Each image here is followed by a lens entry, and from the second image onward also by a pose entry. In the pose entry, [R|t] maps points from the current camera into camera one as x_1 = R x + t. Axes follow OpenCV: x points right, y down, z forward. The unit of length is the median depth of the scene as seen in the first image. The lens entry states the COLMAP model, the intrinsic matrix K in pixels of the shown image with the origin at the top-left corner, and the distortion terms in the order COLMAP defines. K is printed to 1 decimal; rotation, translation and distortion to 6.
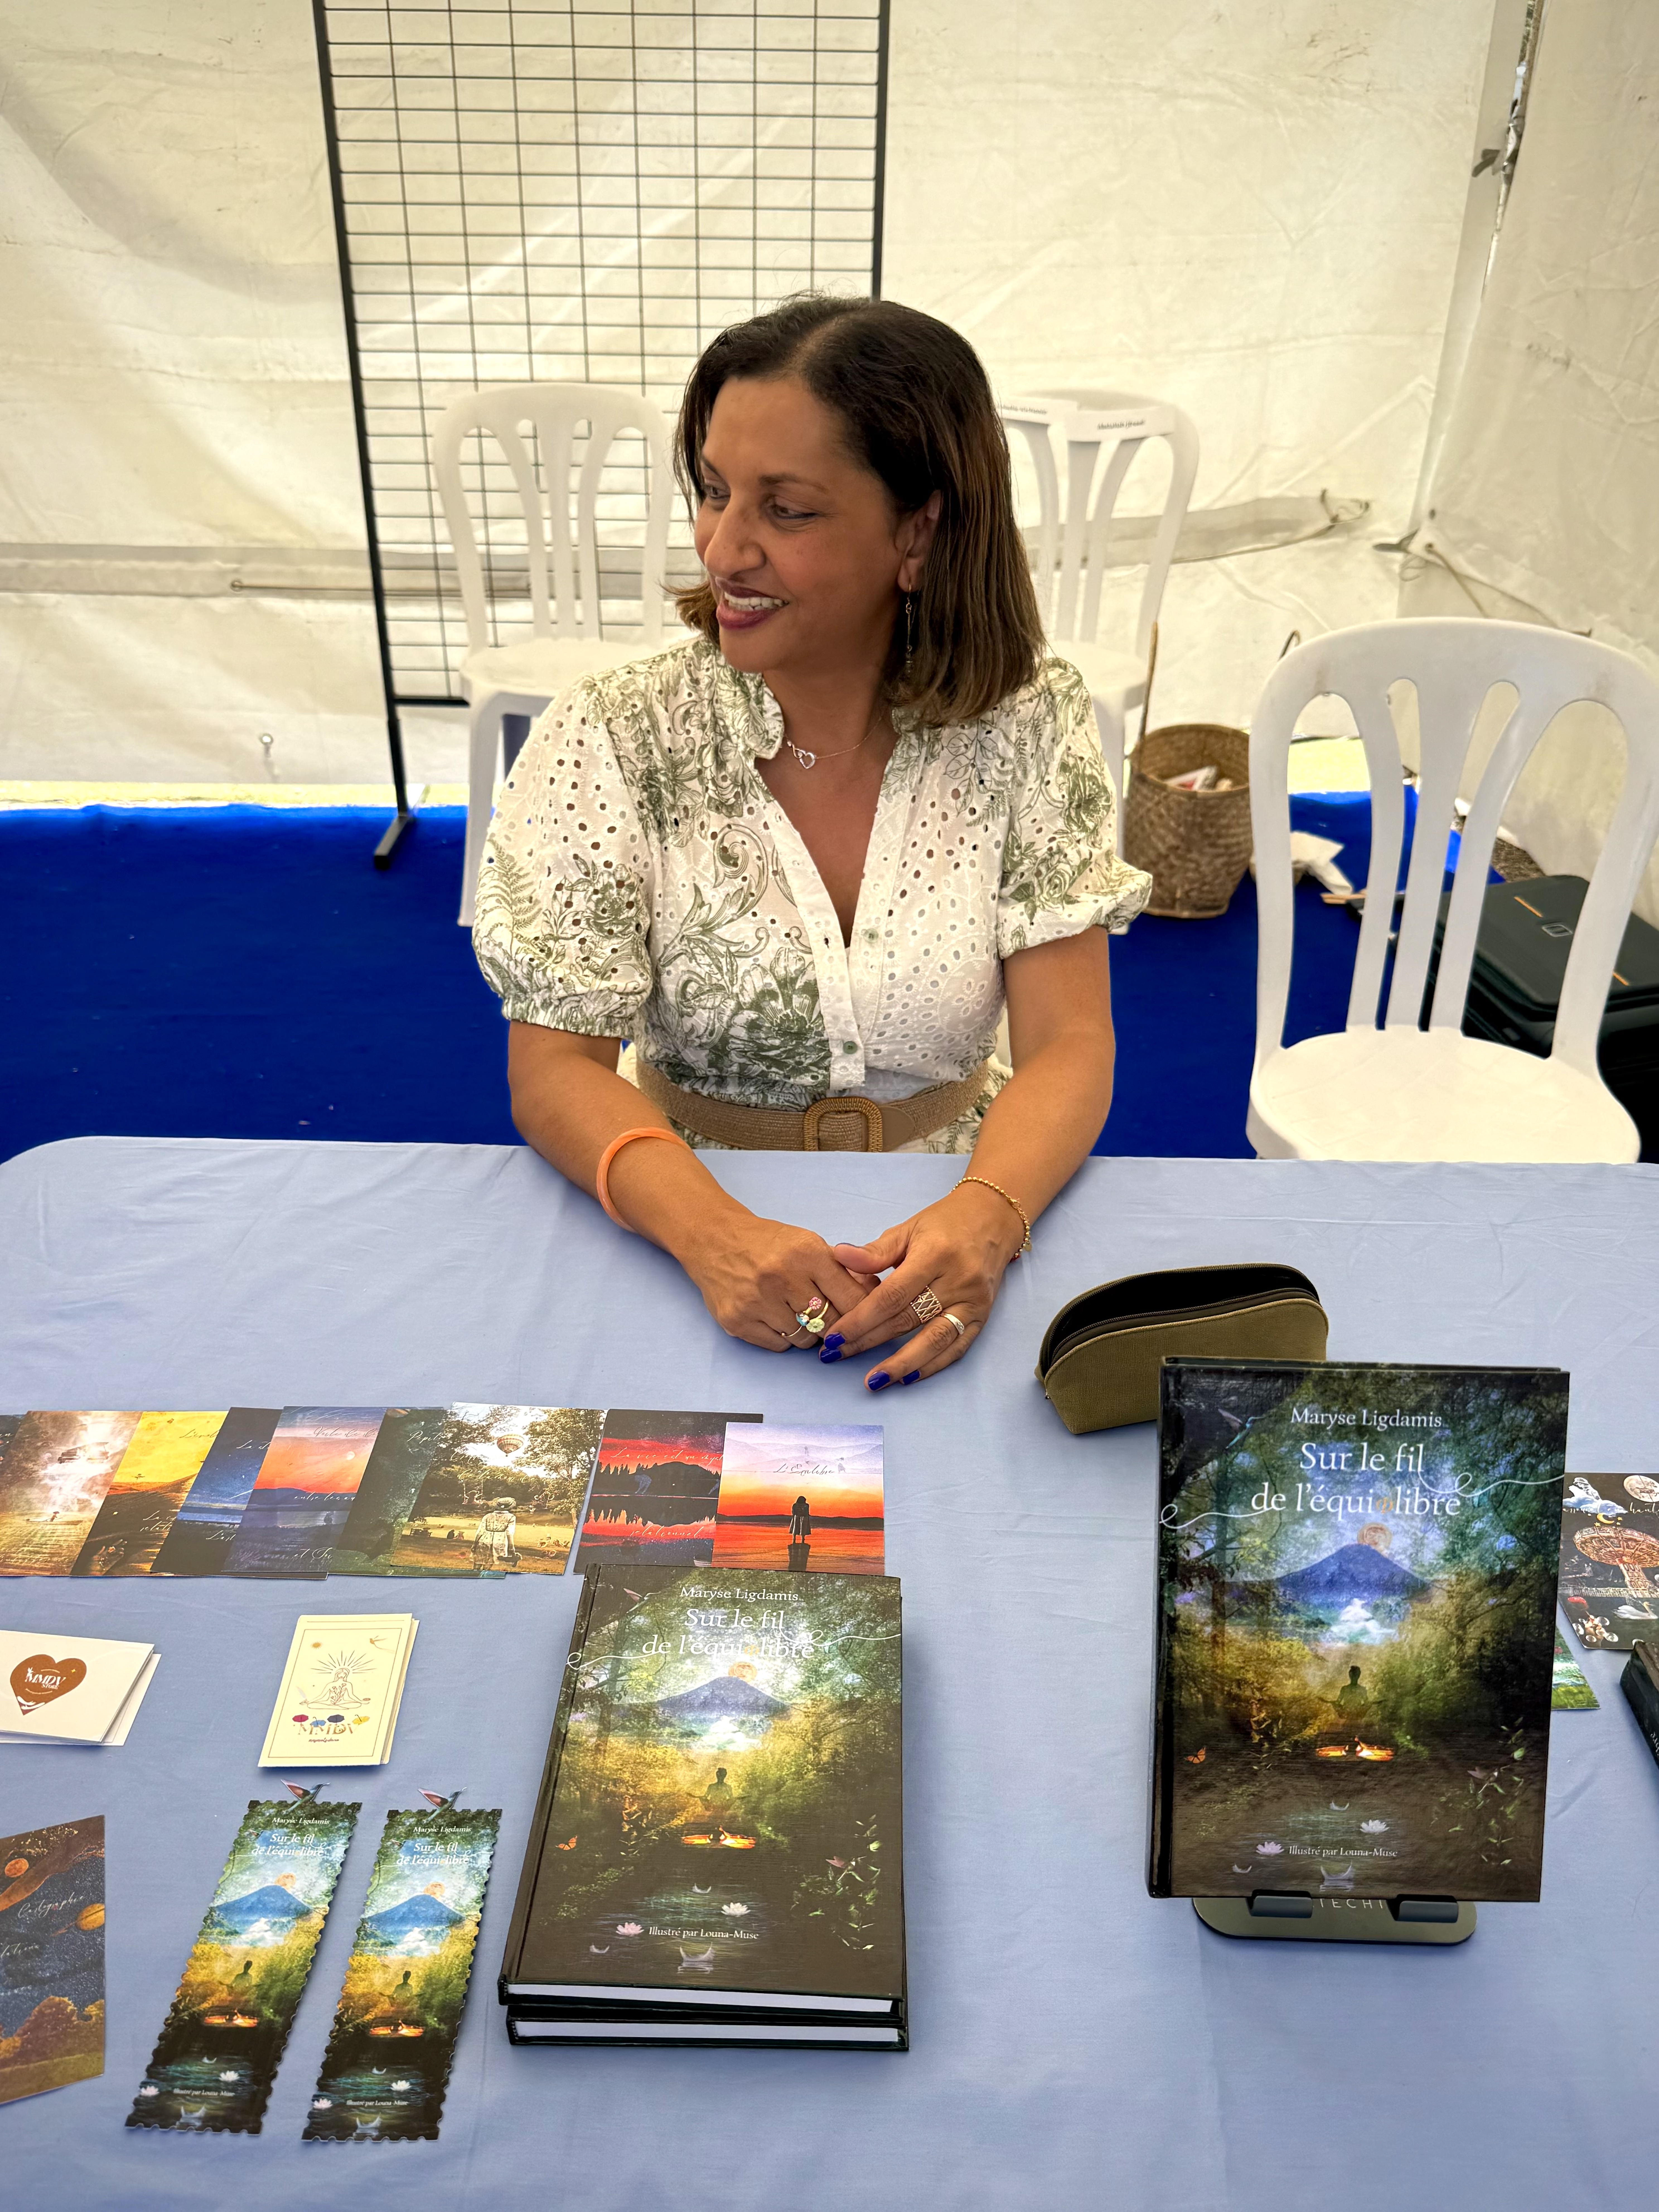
lens RADIAL K [[1738.1, 0, 819.1], [0, 1738.1, 1121.8], [0, 0, 1]] dist [0.012752, -0.030244]
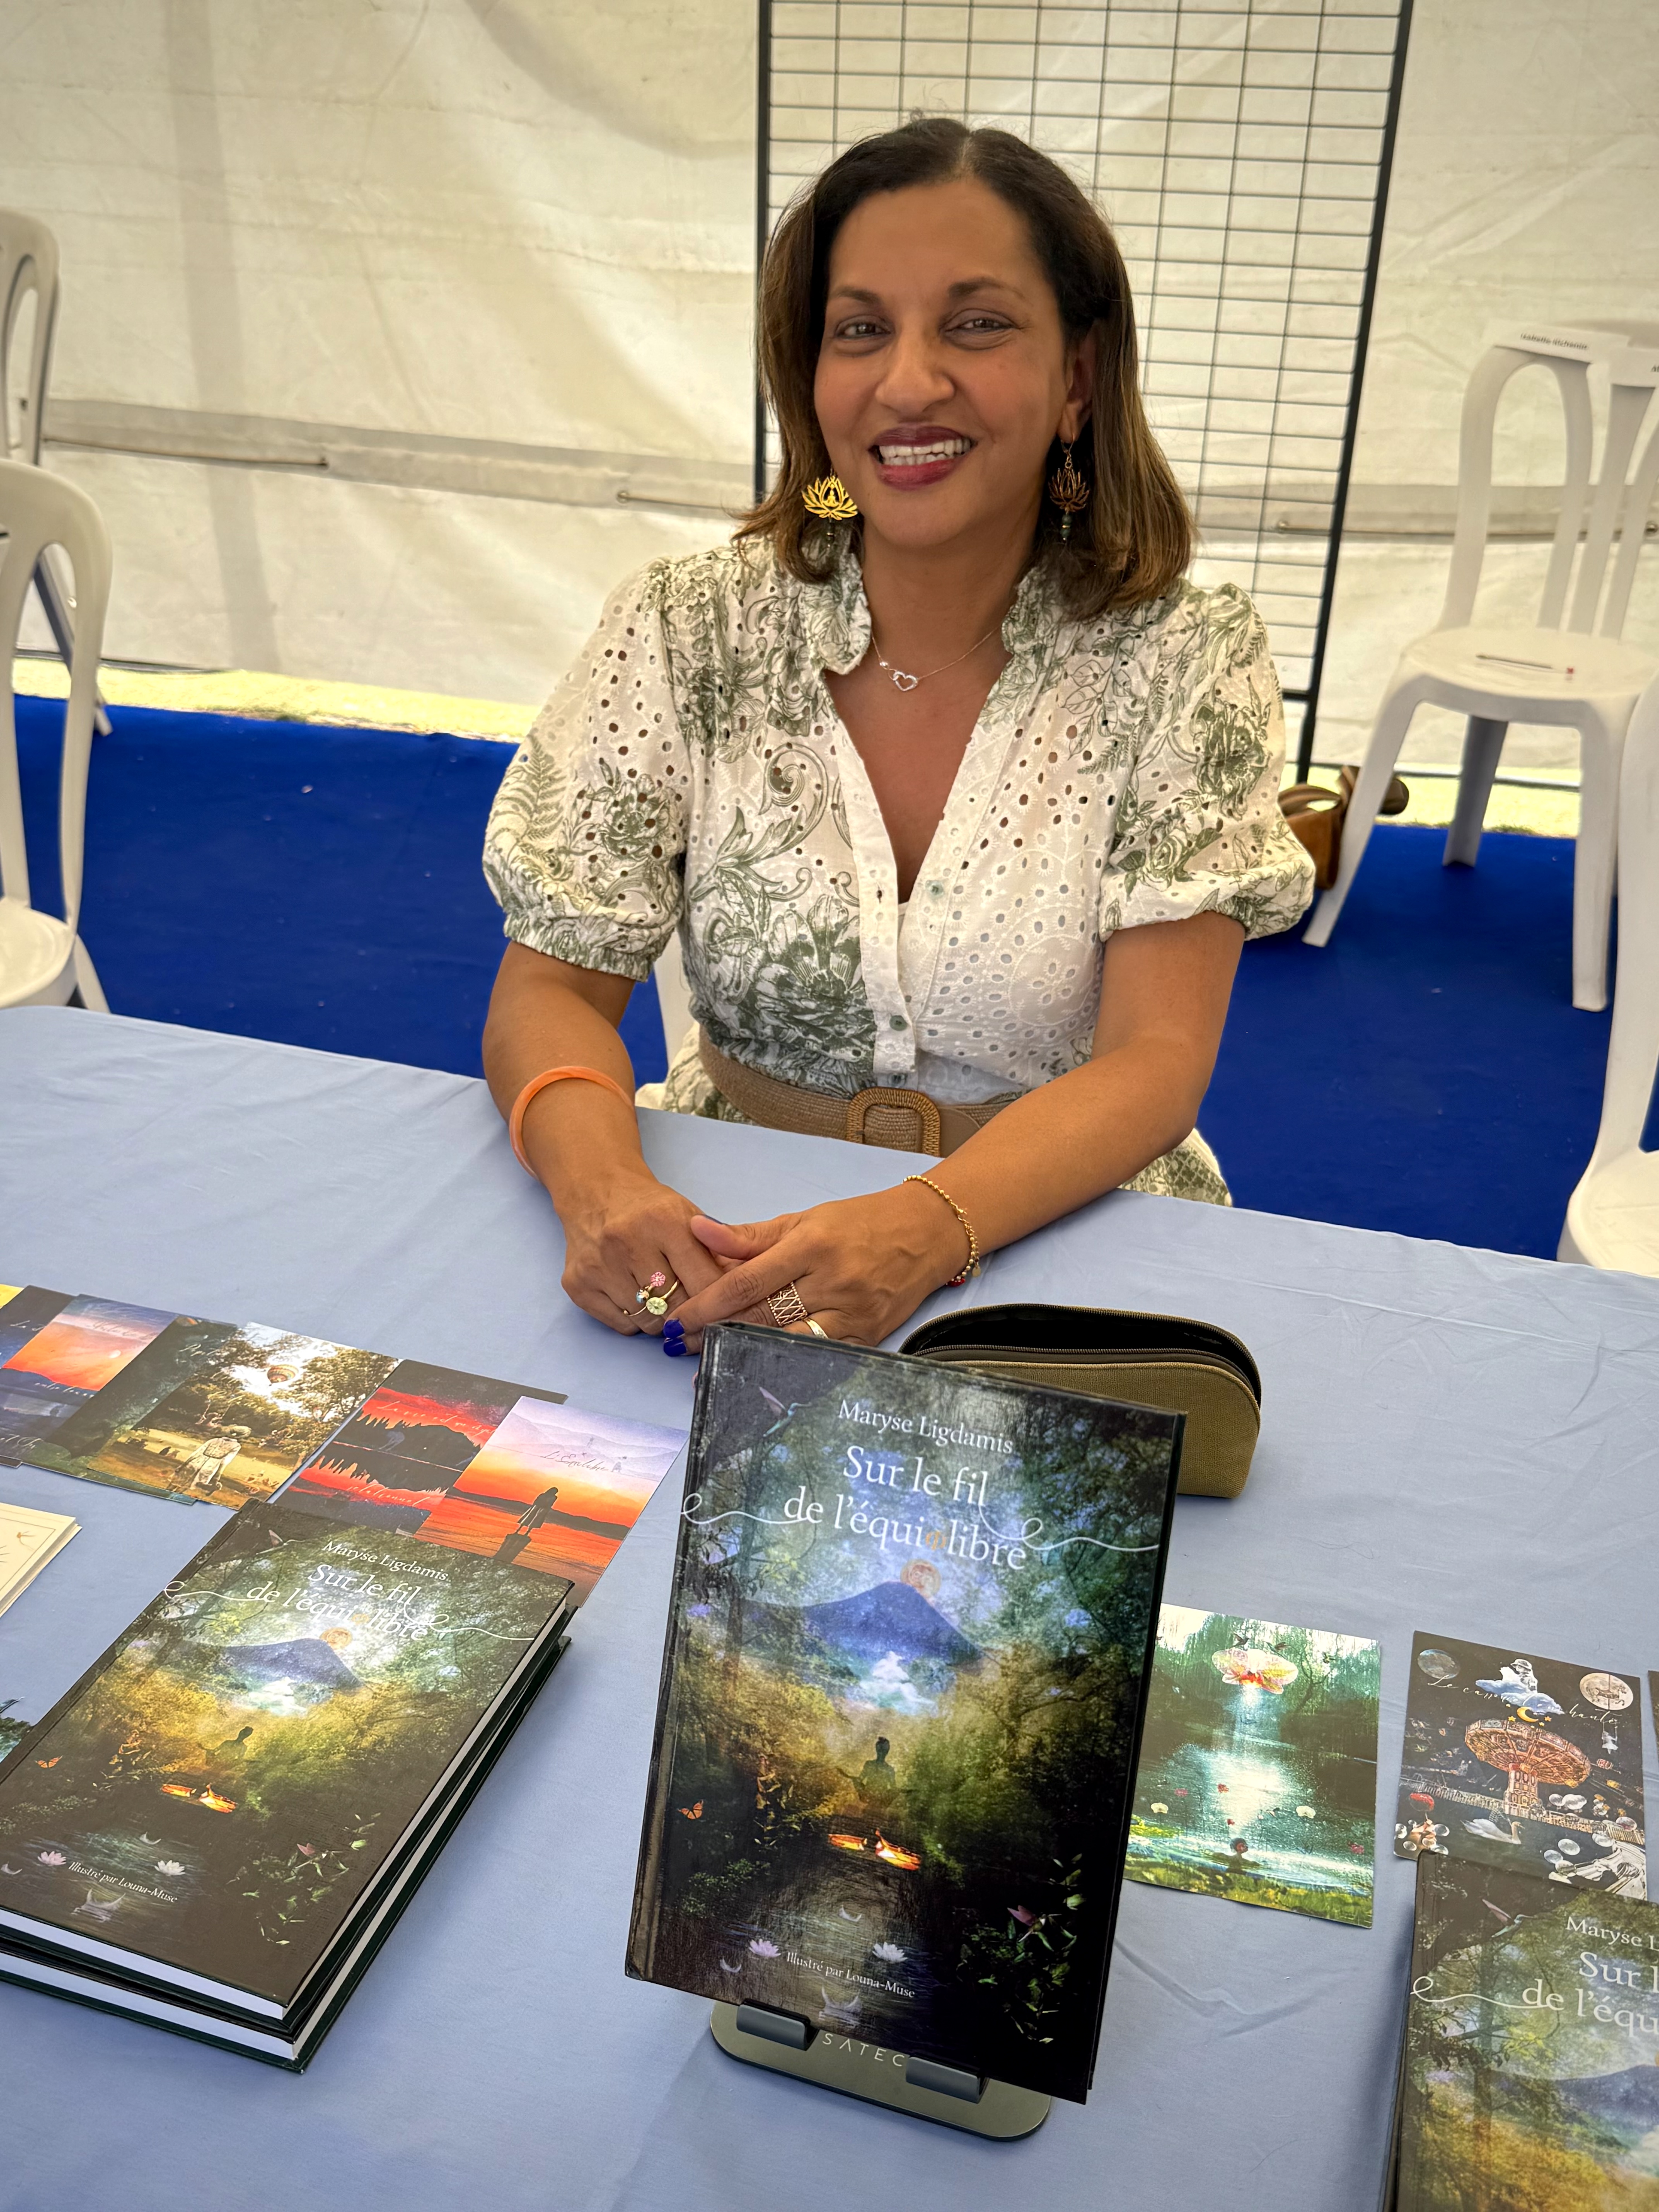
lens RADIAL K [[2149.3, 0, 843.9], [0, 2149.3, 1099.8], [0, 0, 1]] dist [0.006194, 0.000000]
pose [[0.954321, 0.138060, -0.264972, 0.275659], [-0.152527, 0.987689, -0.034718, 0.032472], [0.256917, 0.073547, 0.963631, 0.012221]]
